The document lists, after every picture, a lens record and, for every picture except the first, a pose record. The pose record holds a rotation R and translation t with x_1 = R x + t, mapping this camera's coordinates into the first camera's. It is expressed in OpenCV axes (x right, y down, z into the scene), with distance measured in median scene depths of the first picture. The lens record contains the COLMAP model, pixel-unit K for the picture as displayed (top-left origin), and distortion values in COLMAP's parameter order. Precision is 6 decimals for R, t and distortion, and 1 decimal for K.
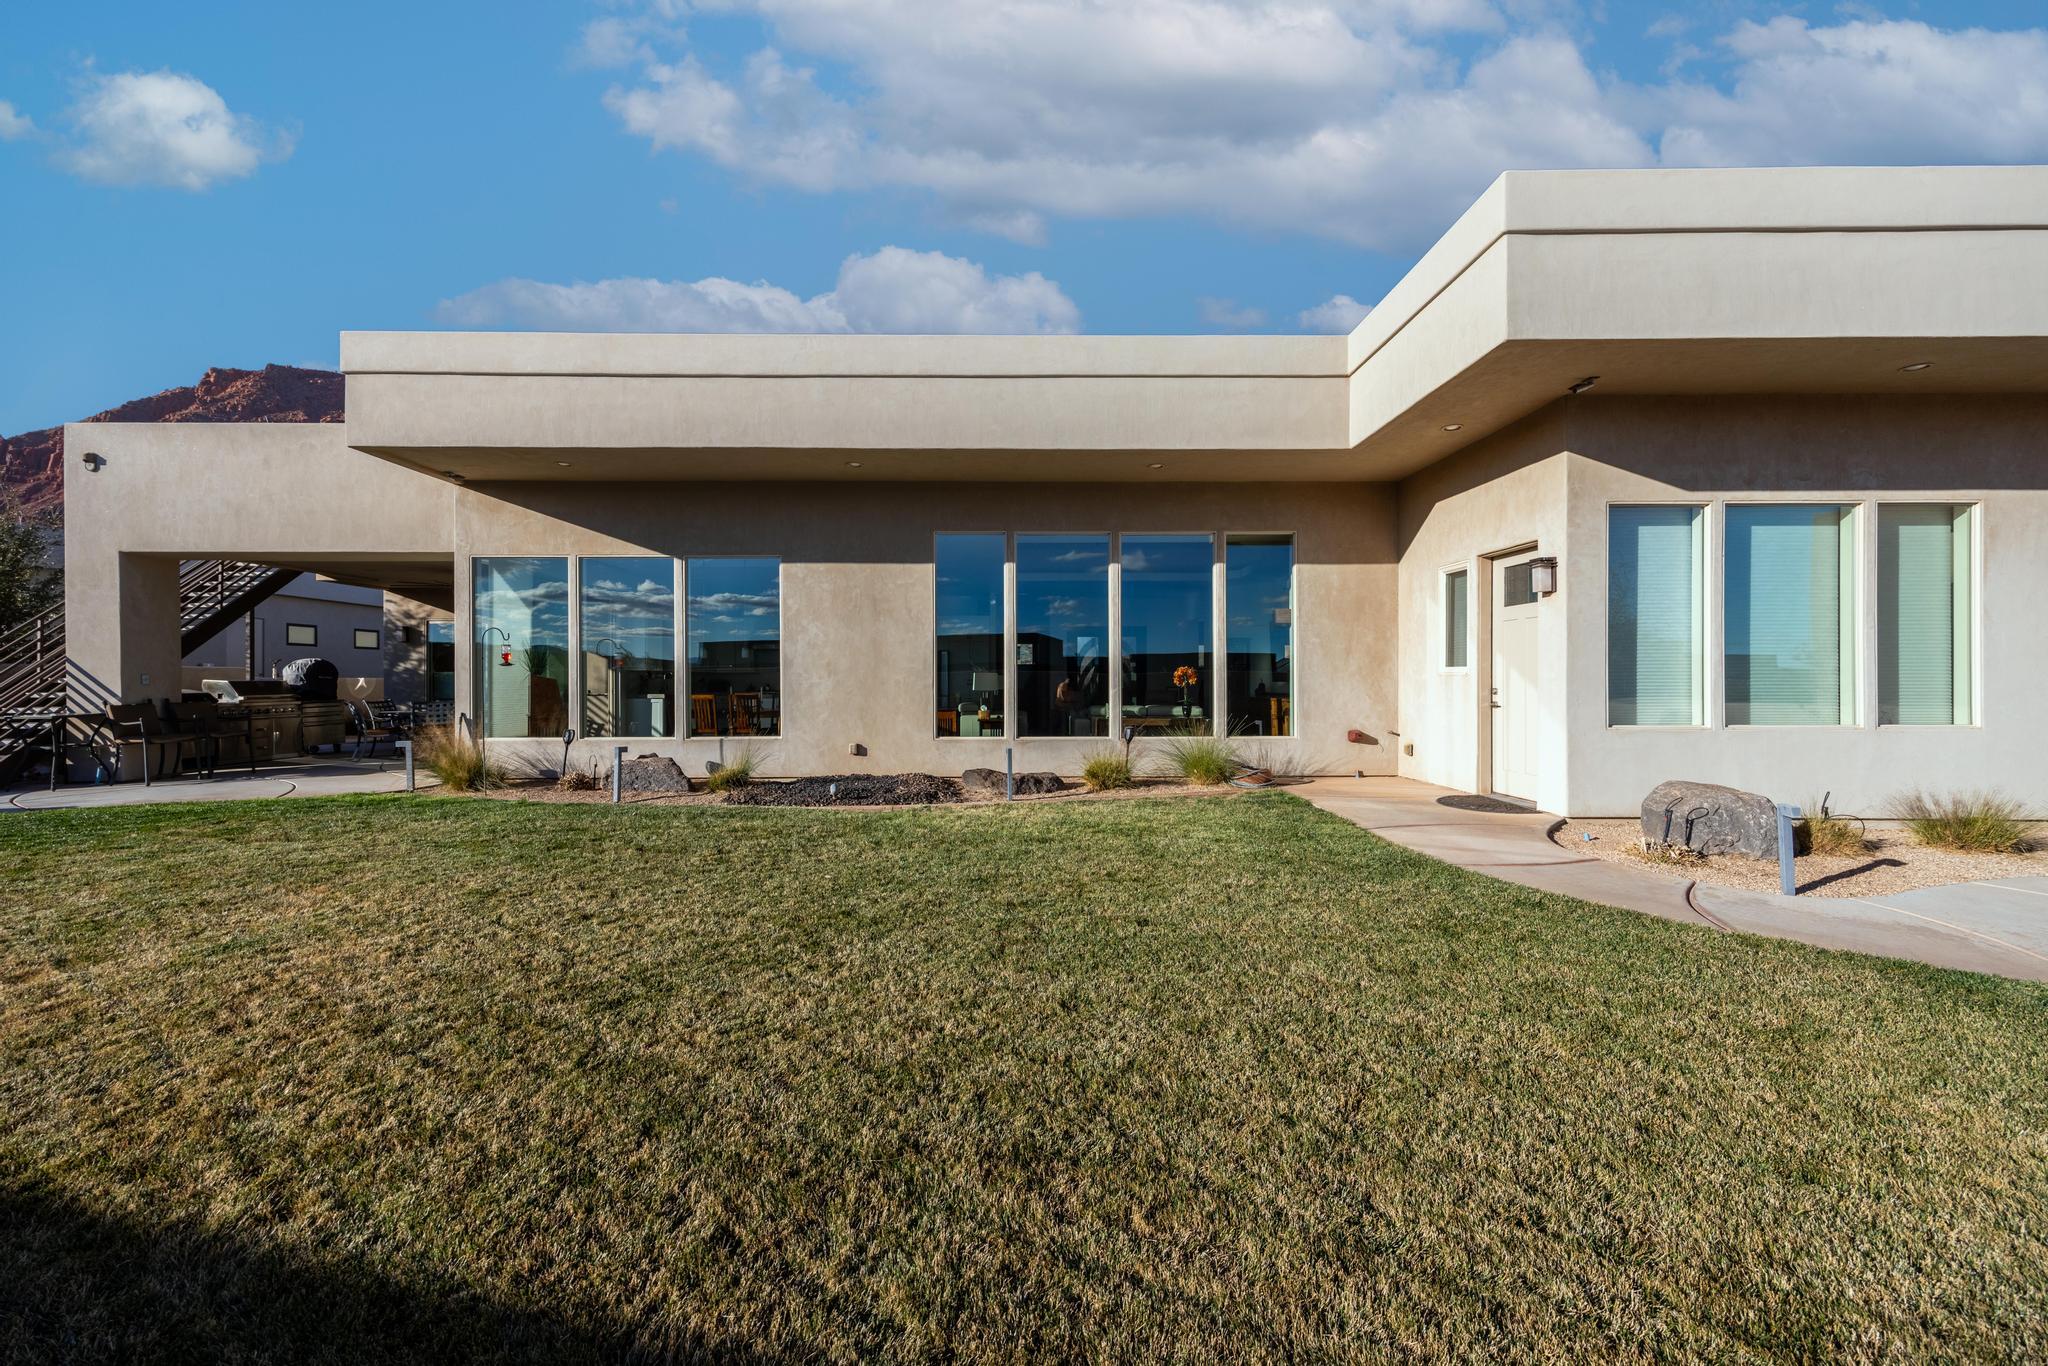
lens RADIAL K [[785.0, 0, 1026.4], [0, 785.0, 676.7], [0, 0, 1]] dist [0.006186, -0.000943]
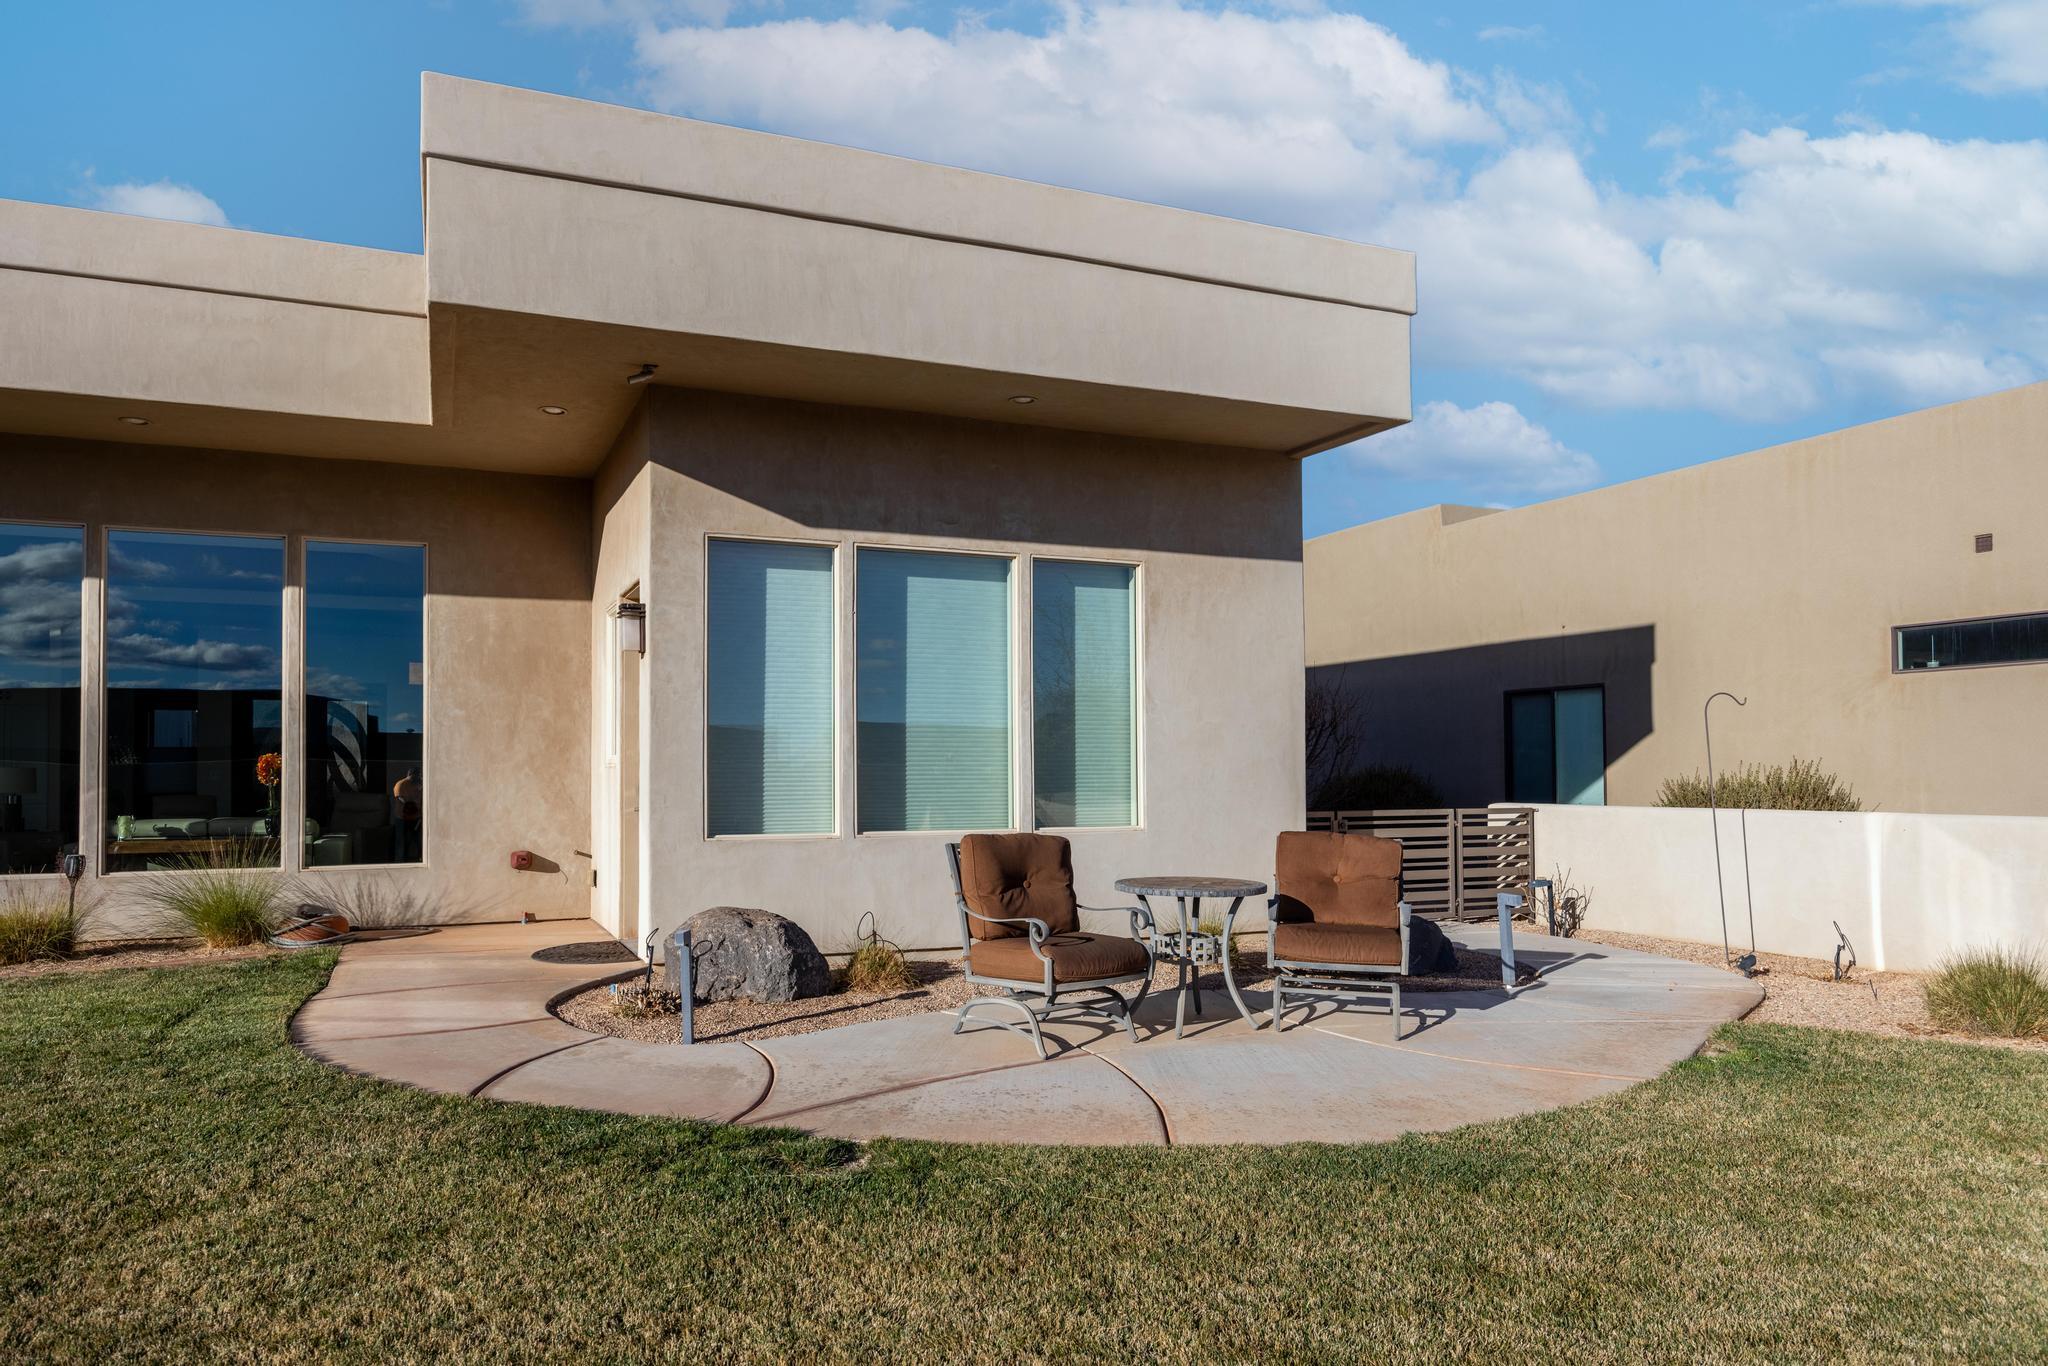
lens RADIAL K [[1311.5, 0, 1026.7], [0, 1311.5, 727.3], [0, 0, 1]] dist [-0.008647, -0.002768]
pose [[0.917223, 0.011851, 0.398197, 0.436115], [0.001152, 0.999474, -0.032401, 0.000972], [-0.398371, 0.030178, 0.916728, -0.203904]]
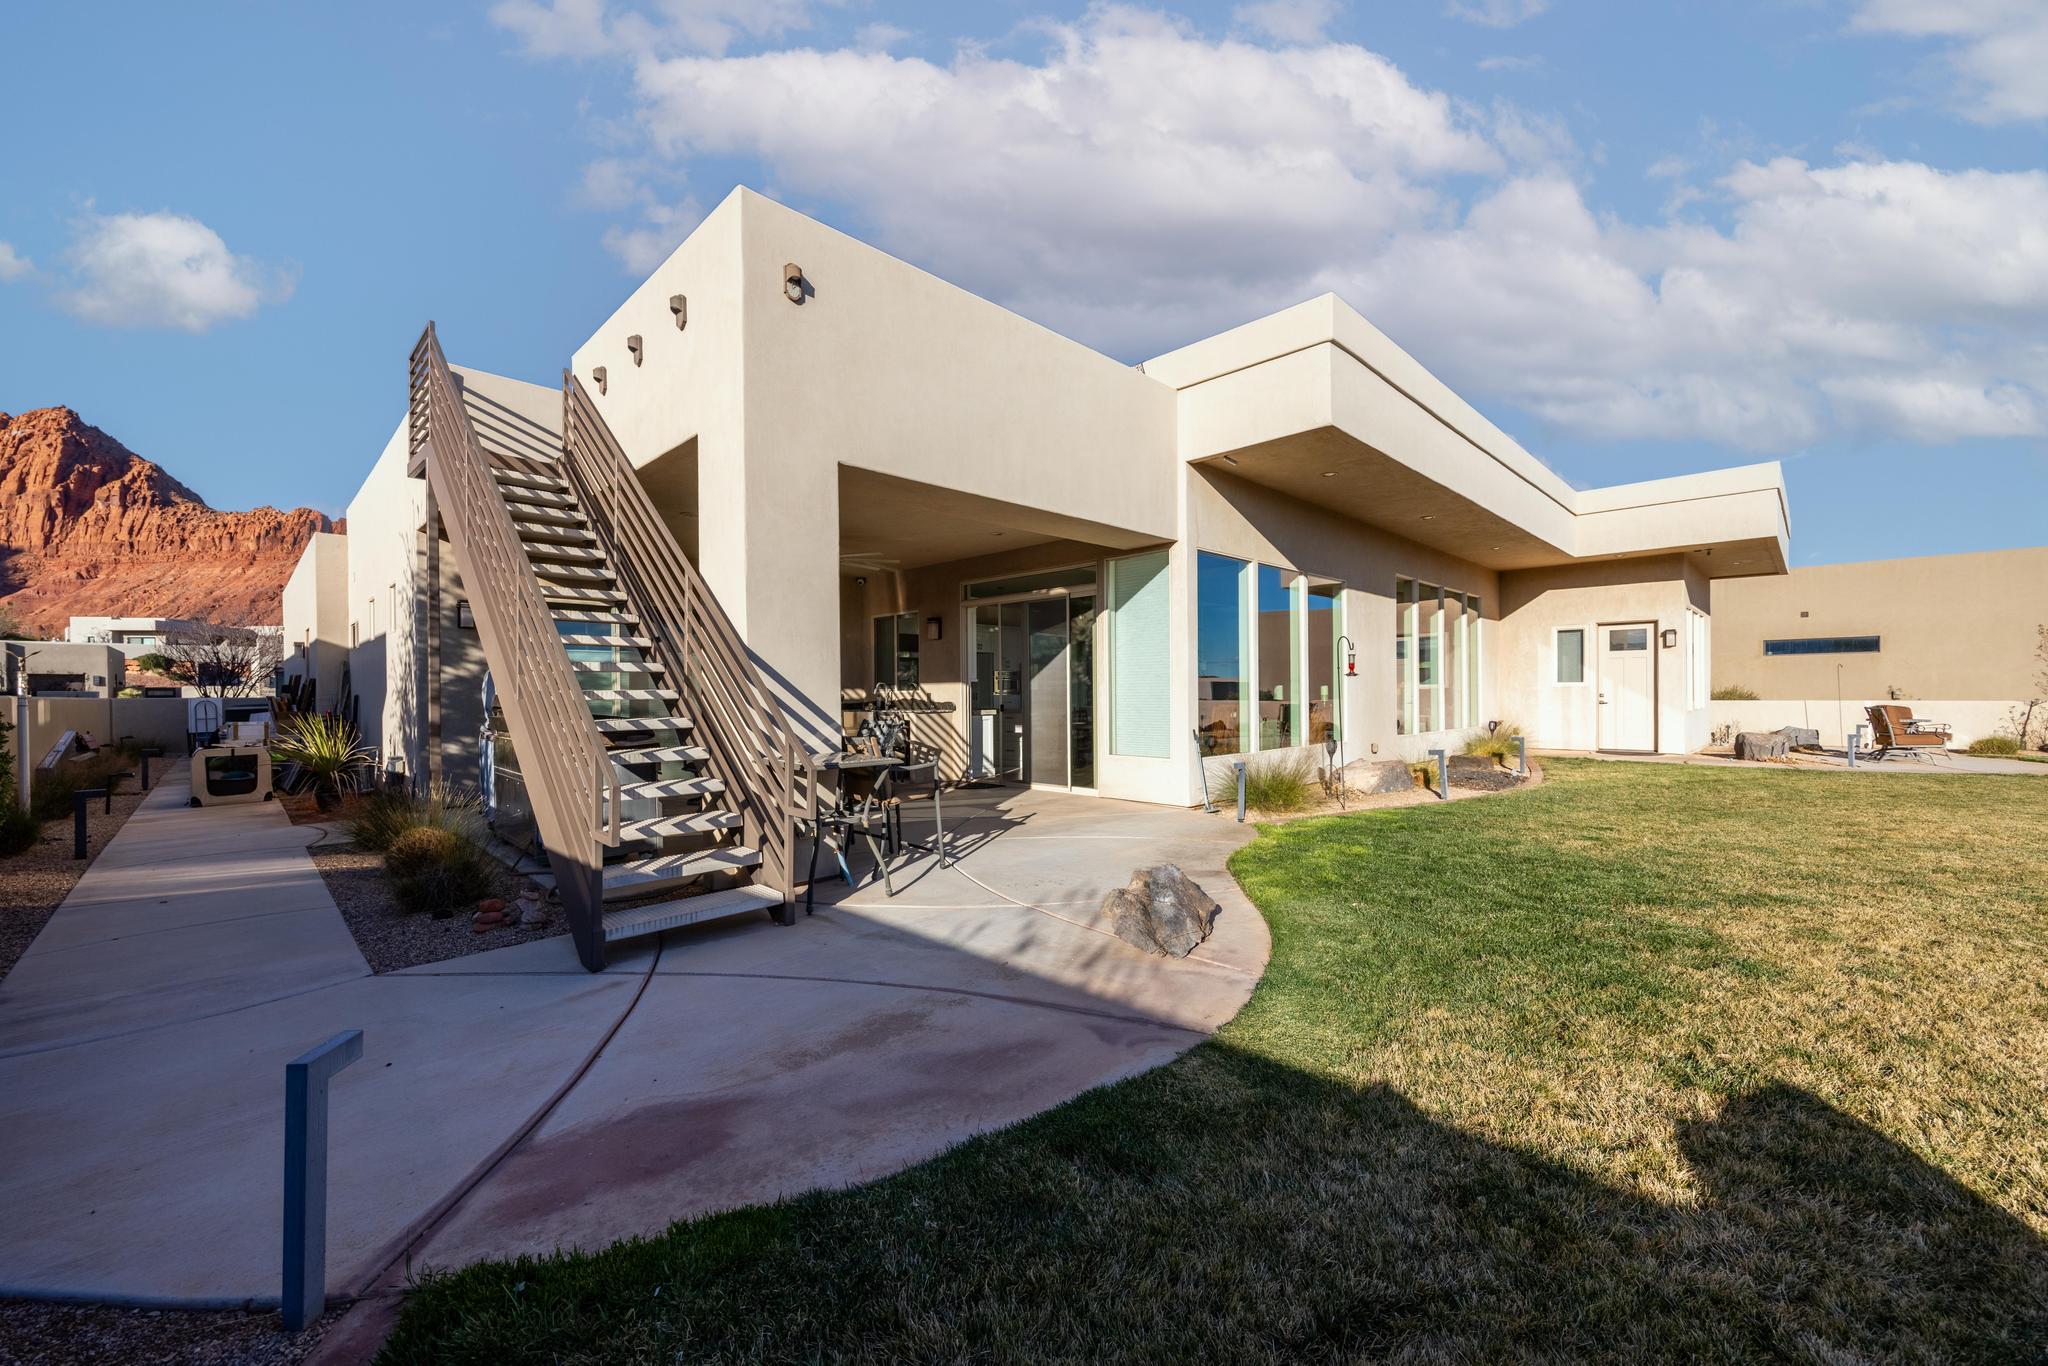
lens RADIAL K [[785.0, 0, 1008.3], [0, 785.0, 700.2], [0, 0, 1]] dist [0.006186, -0.000943]
pose [[0.719882, -0.009732, 0.694028, -1.610969], [0.004929, 0.999948, 0.008910, 0.005861], [-0.694079, -0.002993, 0.719893, 0.573861]]
